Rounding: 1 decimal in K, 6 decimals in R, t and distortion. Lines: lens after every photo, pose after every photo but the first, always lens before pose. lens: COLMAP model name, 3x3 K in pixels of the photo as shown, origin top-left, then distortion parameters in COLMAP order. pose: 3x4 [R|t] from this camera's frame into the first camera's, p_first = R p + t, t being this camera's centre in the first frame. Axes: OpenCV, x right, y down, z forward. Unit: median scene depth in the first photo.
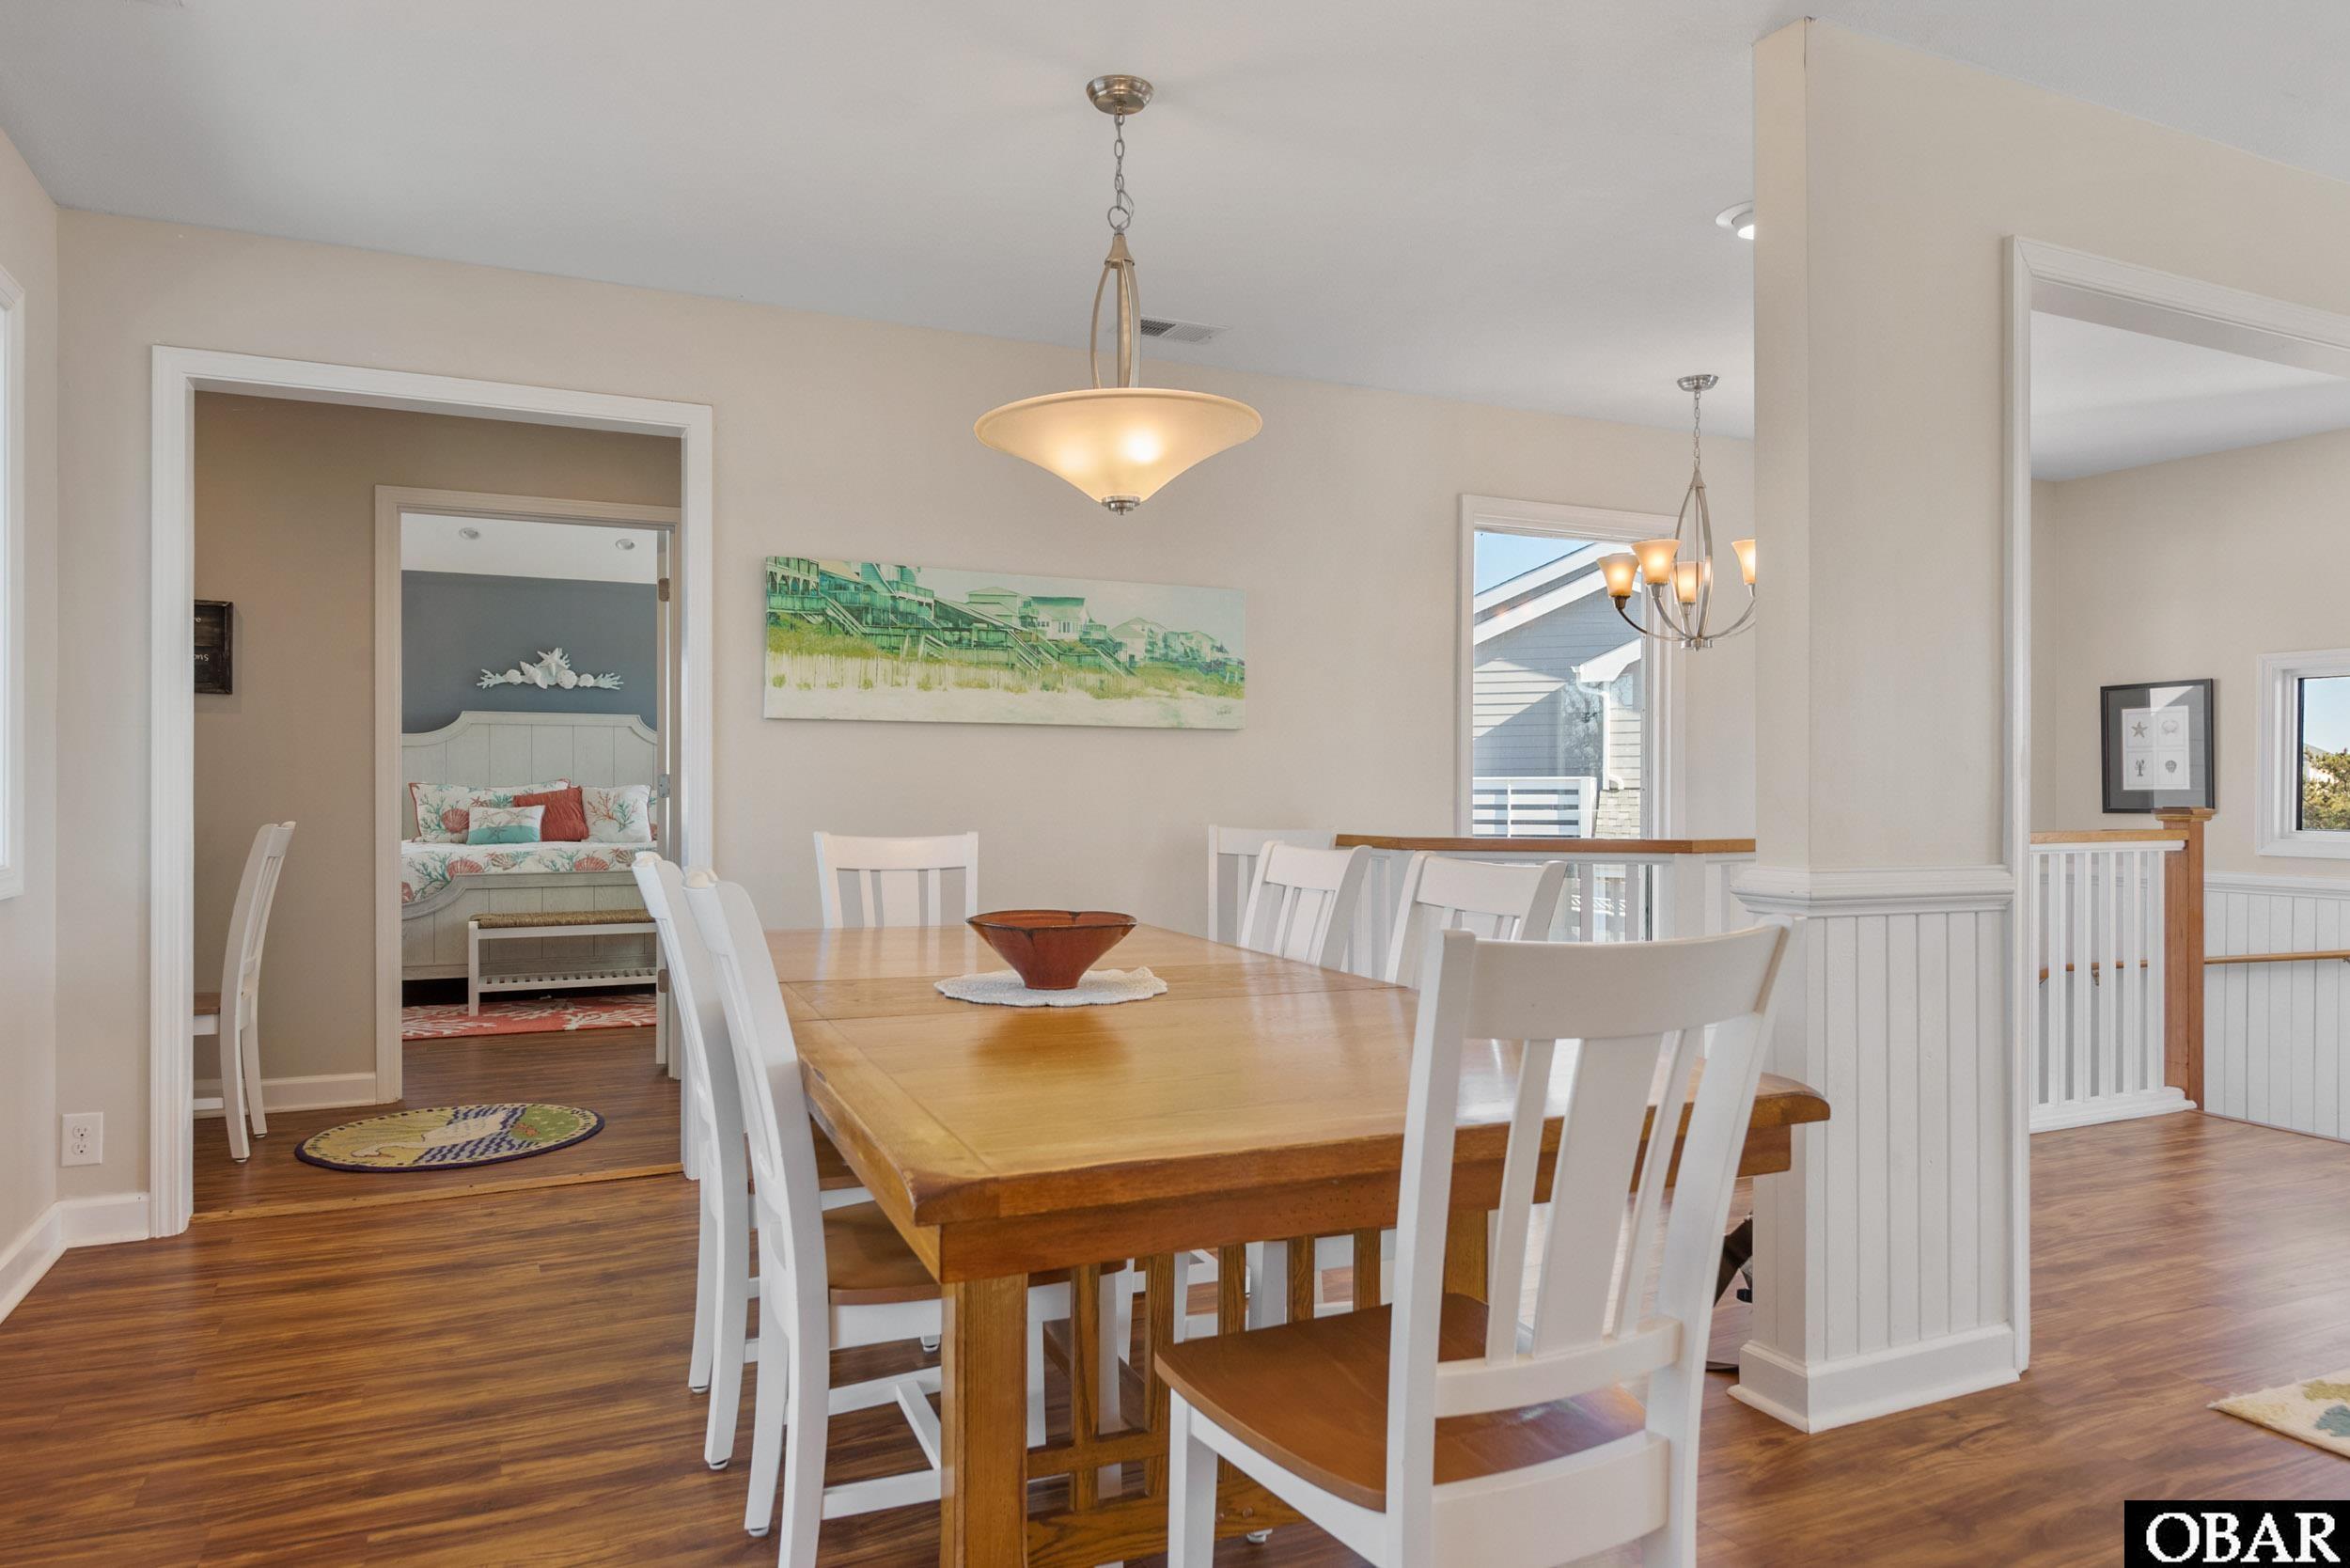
lens RADIAL K [[1476.1, 0, 1181.8], [0, 1476.1, 785.1], [0, 0, 1]] dist [0.003550, -0.000601]
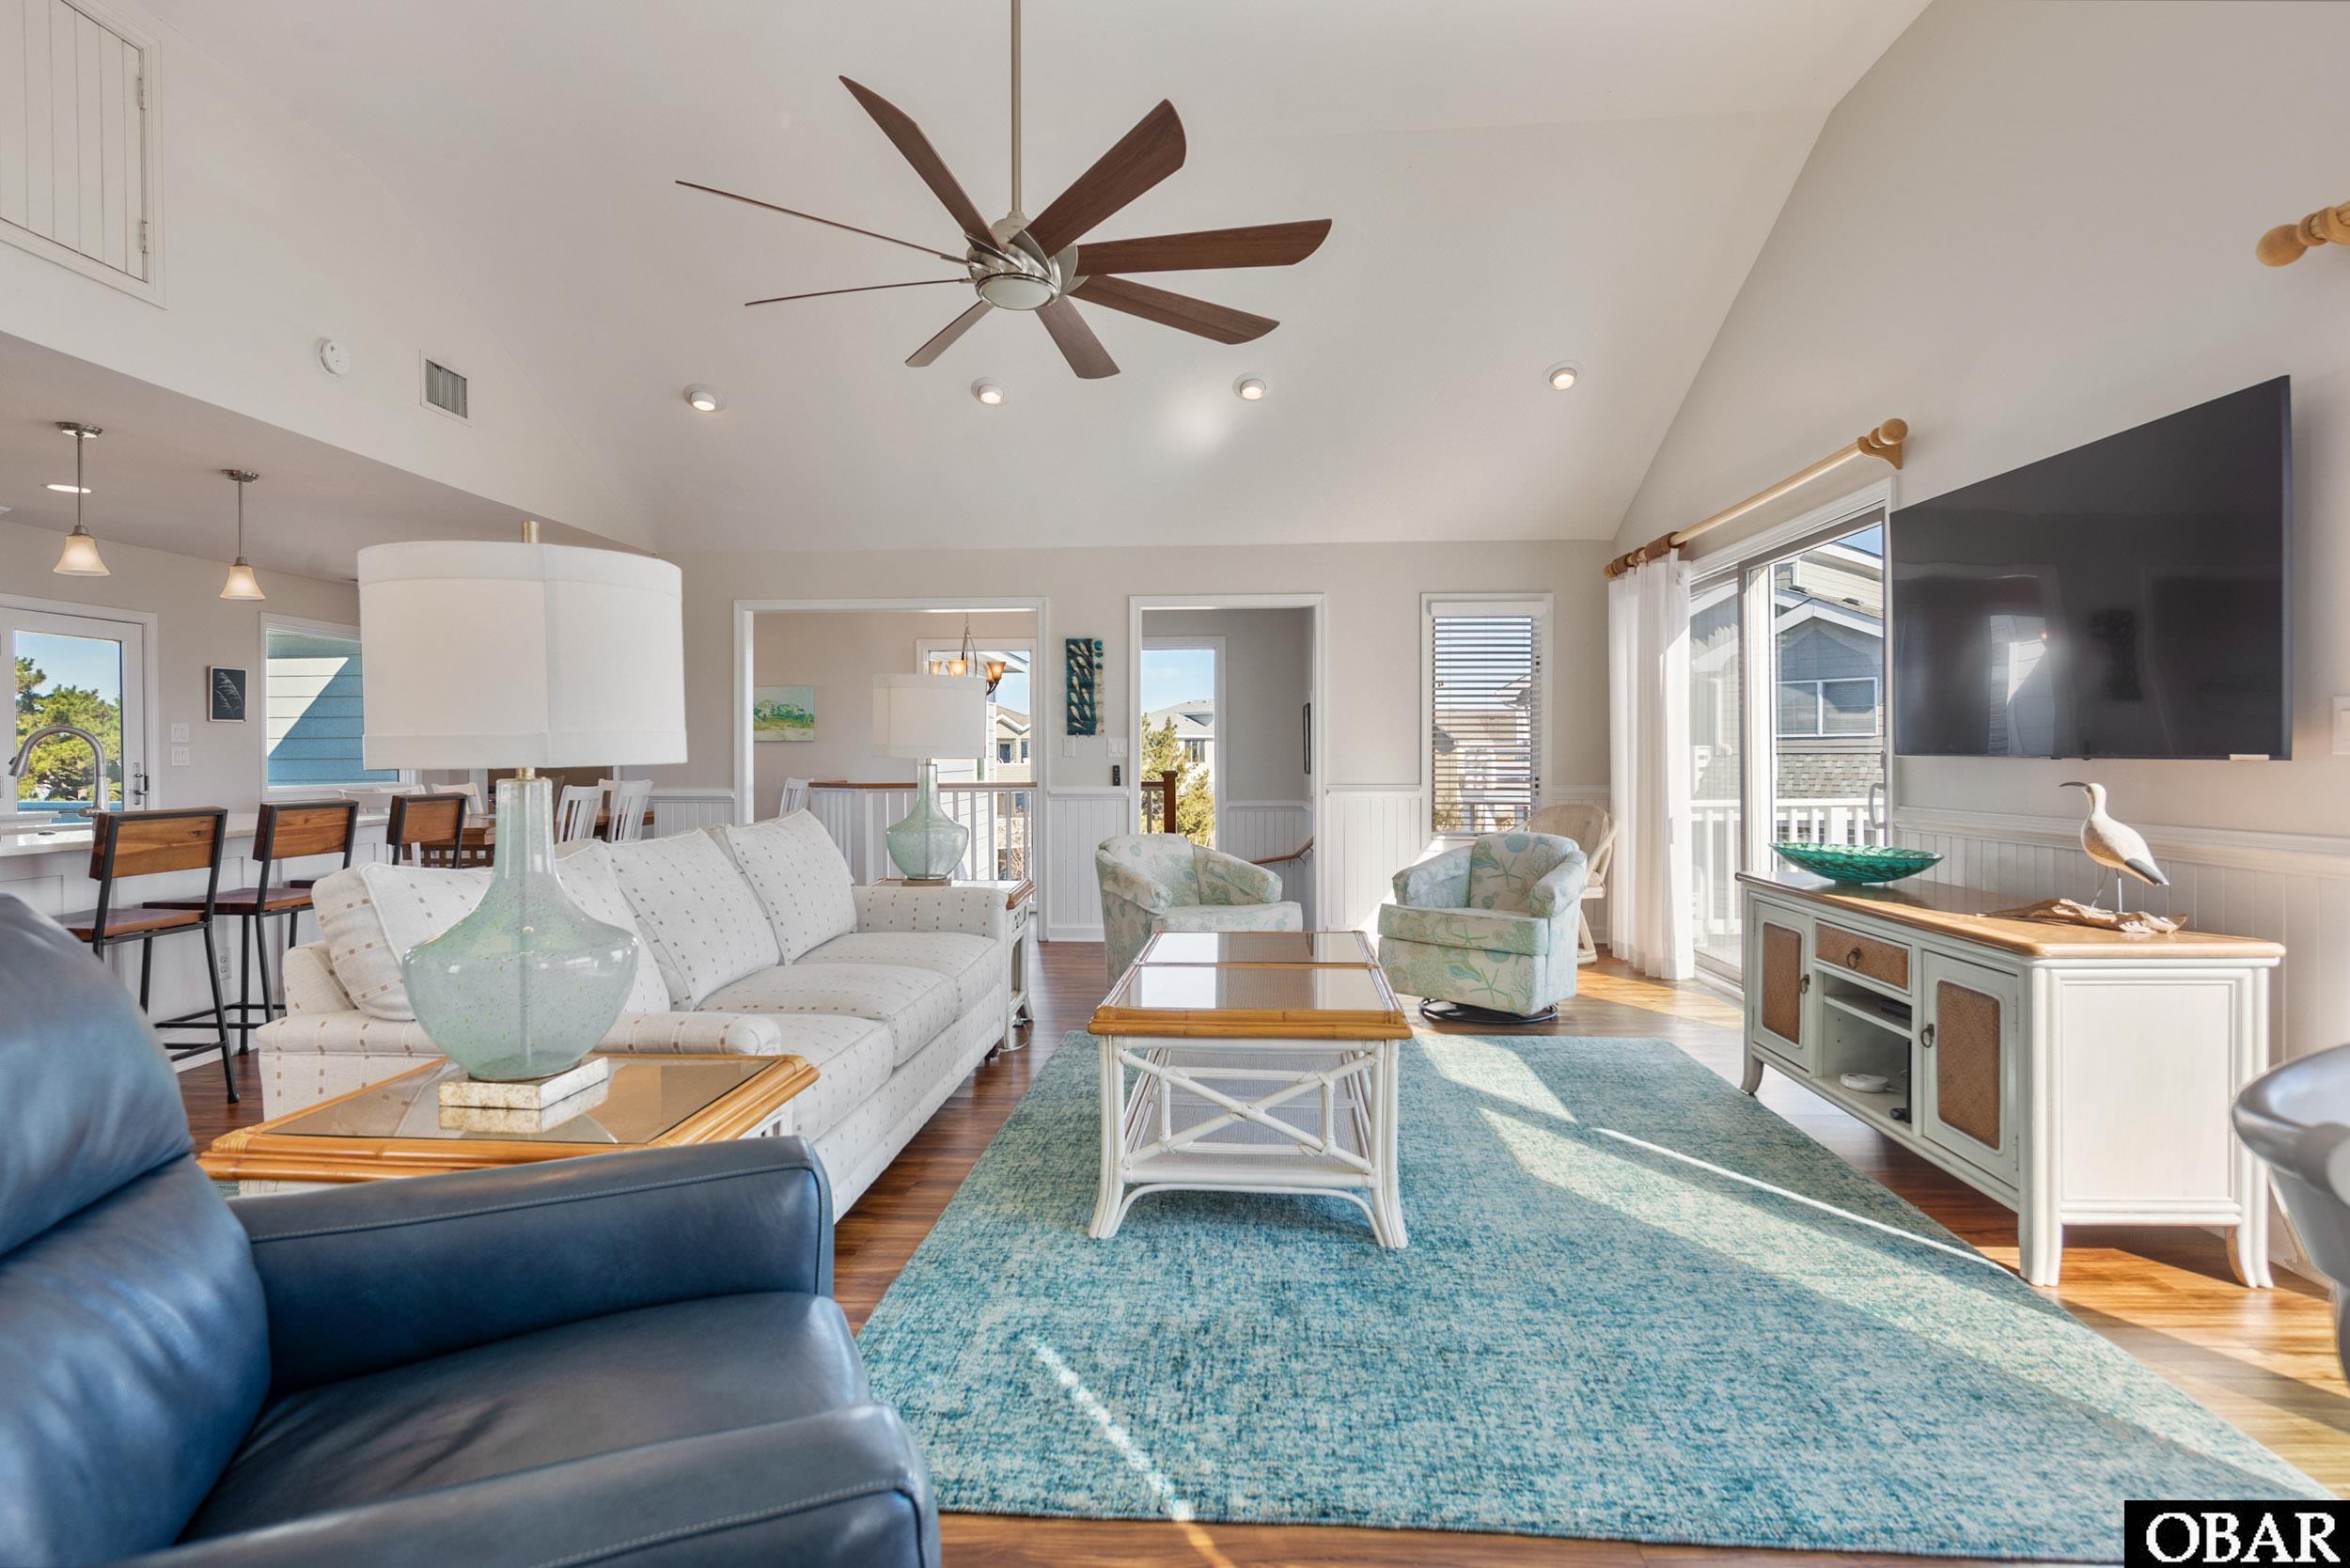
lens RADIAL K [[1153.4, 0, 1167.0], [0, 1153.4, 767.7], [0, 0, 1]] dist [0.002263, 0.000165]
pose [[0.884633, -0.000898, -0.466287, 1.088716], [0.007619, 0.999892, 0.012528, -0.007831], [0.466225, -0.014635, 0.884545, -0.351888]]
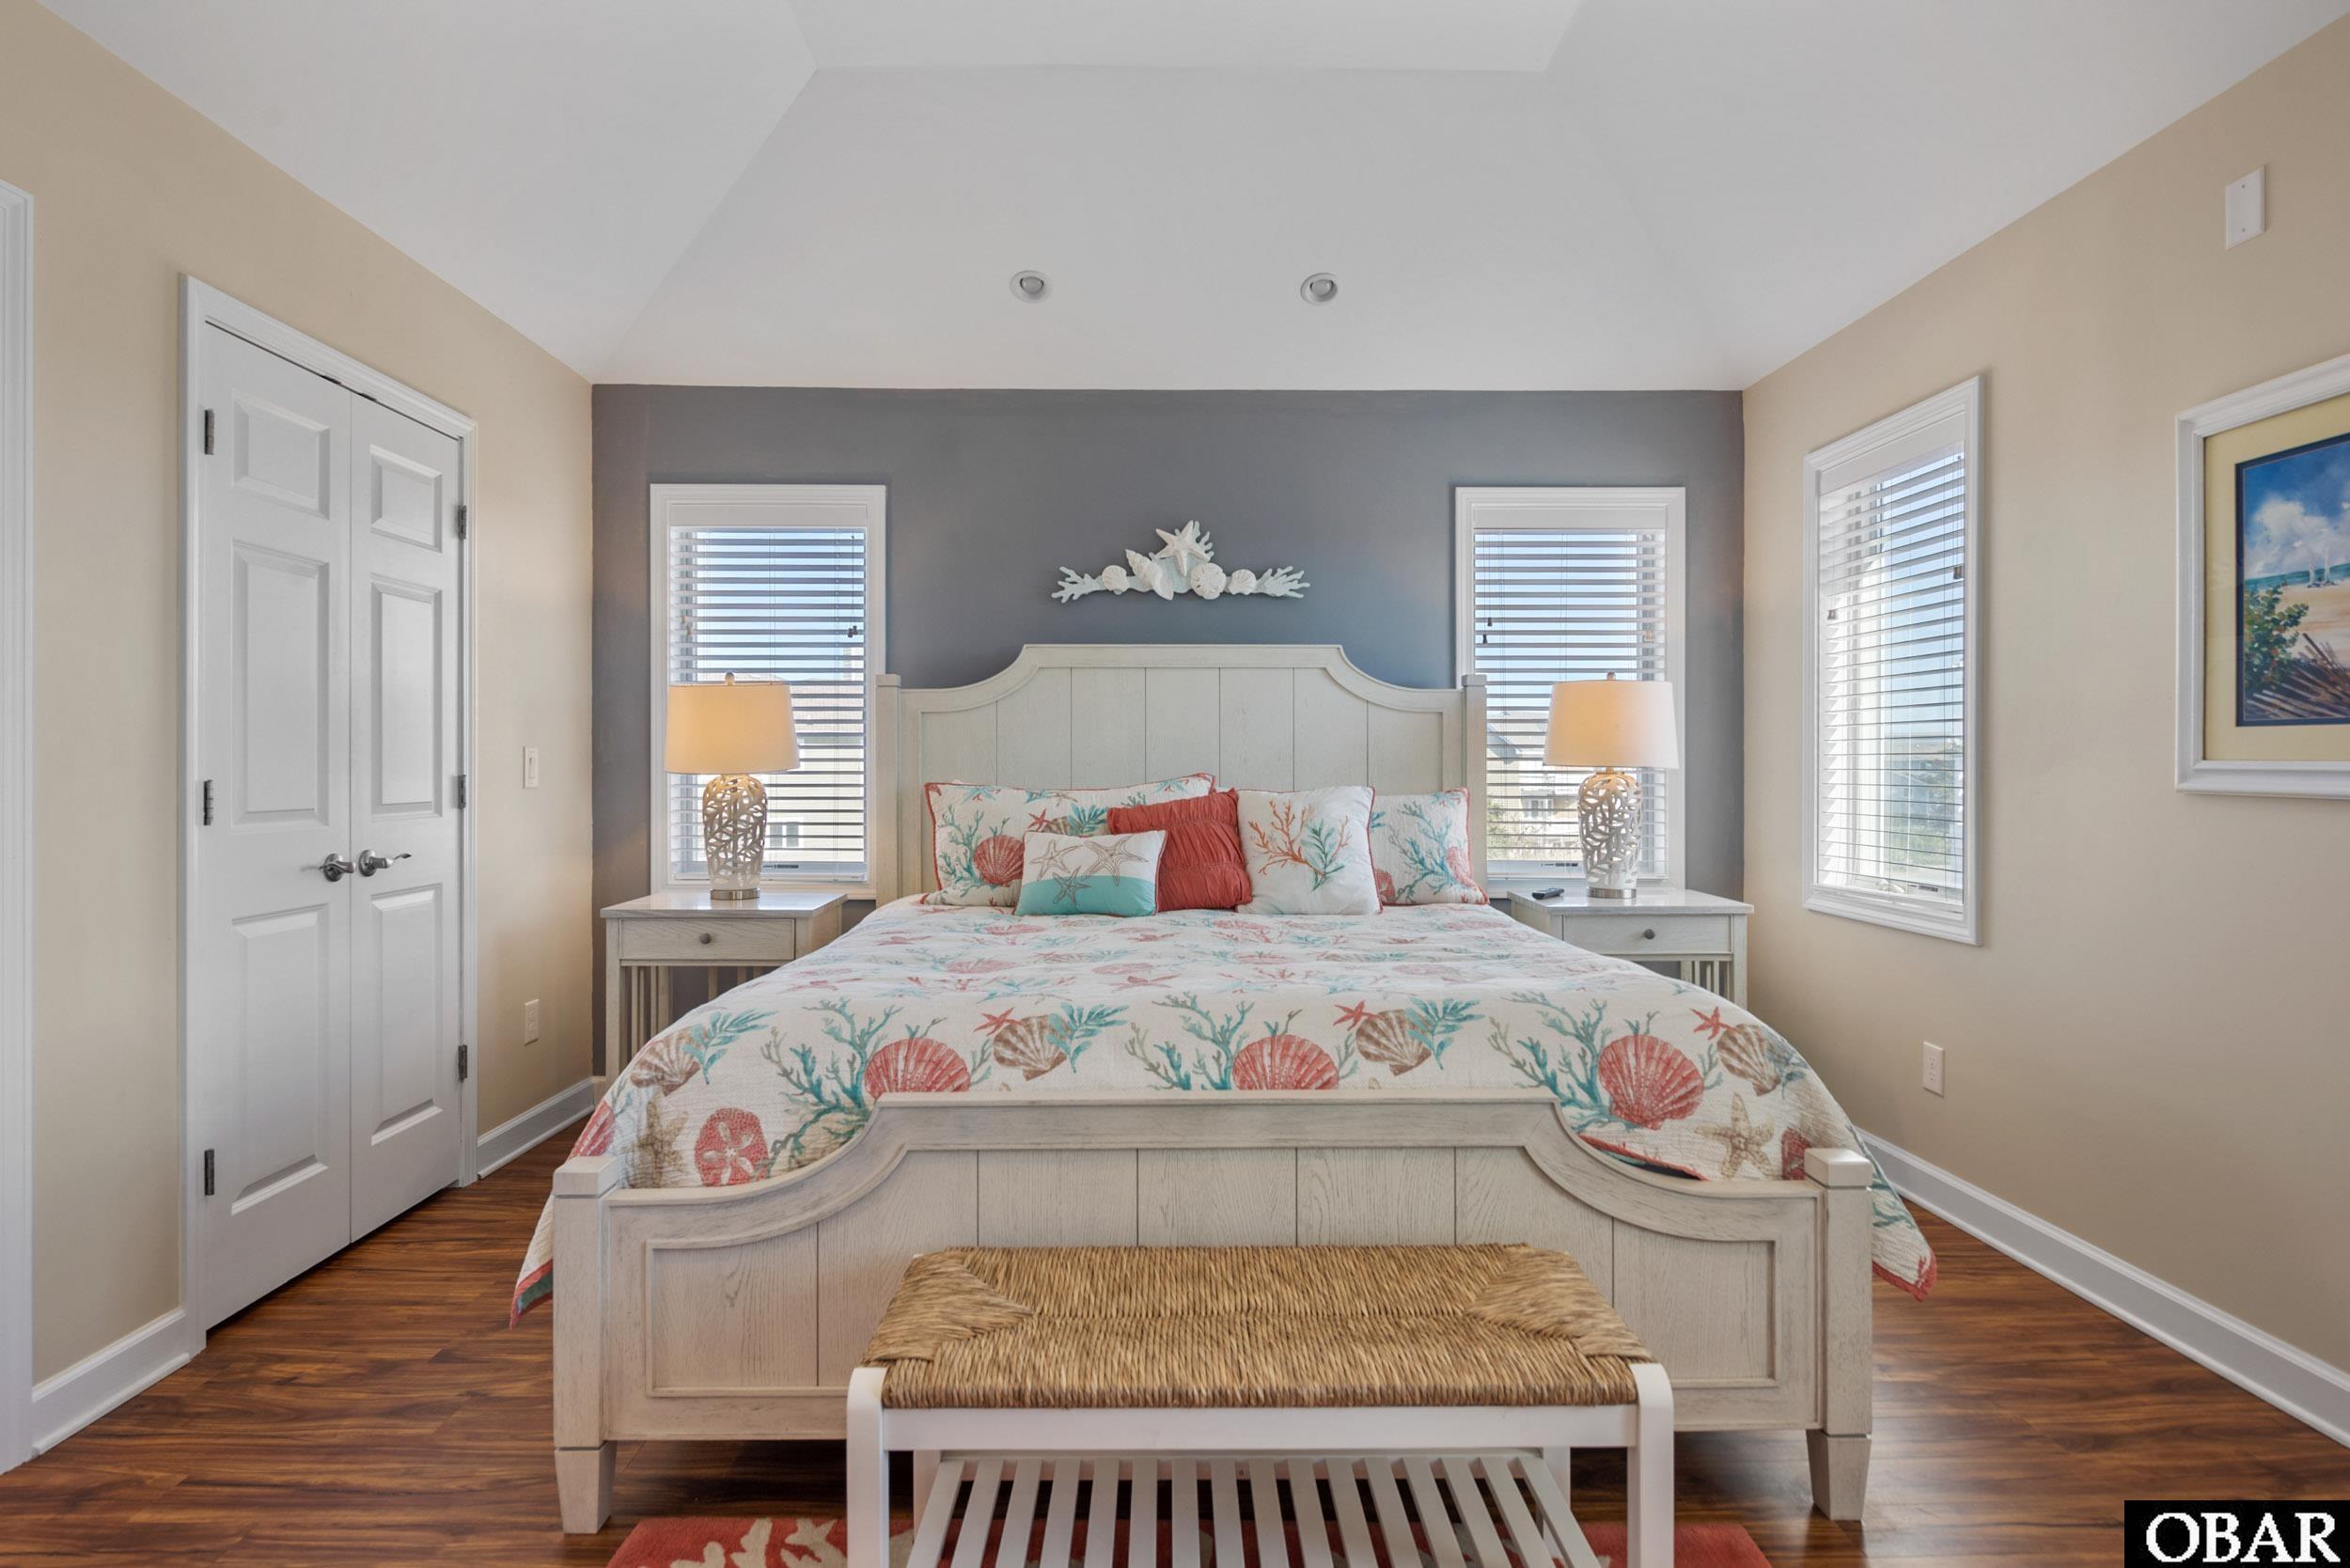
lens RADIAL K [[1219.7, 0, 1171.8], [0, 1219.7, 767.7], [0, 0, 1]] dist [-0.000374, -0.000712]
pose [[0.912079, -0.000906, -0.410014, -0.360066], [0.002605, 0.999990, 0.003586, -0.010659], [0.410007, -0.004339, 0.912072, 0.861748]]
